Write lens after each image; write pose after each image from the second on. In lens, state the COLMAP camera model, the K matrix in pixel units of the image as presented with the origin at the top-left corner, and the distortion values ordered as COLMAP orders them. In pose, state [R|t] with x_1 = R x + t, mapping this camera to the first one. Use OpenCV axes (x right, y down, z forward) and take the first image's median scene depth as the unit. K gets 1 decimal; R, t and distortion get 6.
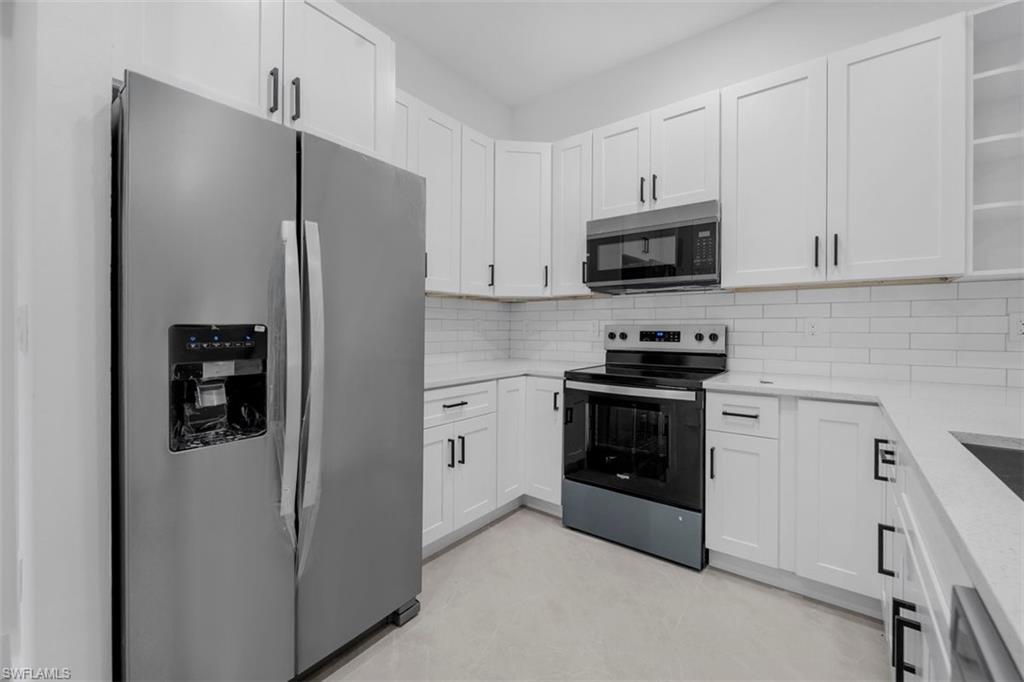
lens RADIAL K [[423.3, 0, 516.7], [0, 423.3, 329.6], [0, 0, 1]] dist [-0.000324, -0.000176]
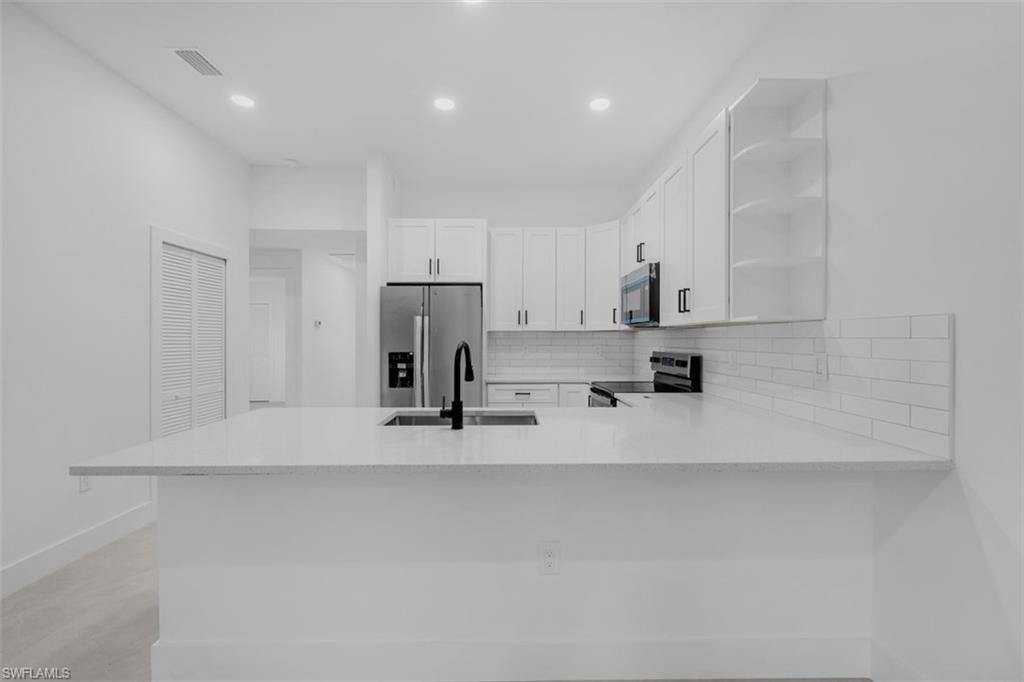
lens RADIAL K [[434.7, 0, 512.0], [0, 434.7, 341.0], [0, 0, 1]] dist [-0.002934, -0.000527]
pose [[0.607858, 0.002744, -0.794041, 1.235764], [-0.003006, 0.999995, 0.001154, -0.052062], [0.794040, 0.001686, 0.607863, -0.185667]]
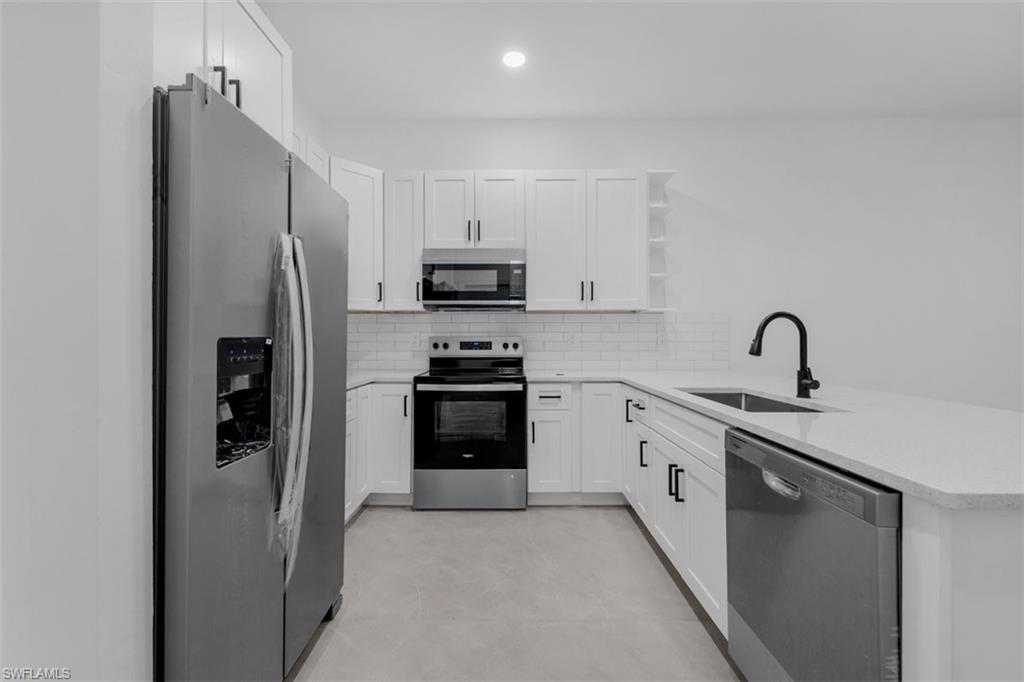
lens RADIAL K [[424.8, 0, 506.6], [0, 424.8, 338.8], [0, 0, 1]] dist [0.001096, -0.000023]
pose [[0.797595, -0.002957, 0.603186, -0.406204], [0.004641, 0.999988, -0.001234, -0.002609], [-0.603175, 0.003784, 0.797600, -0.088427]]
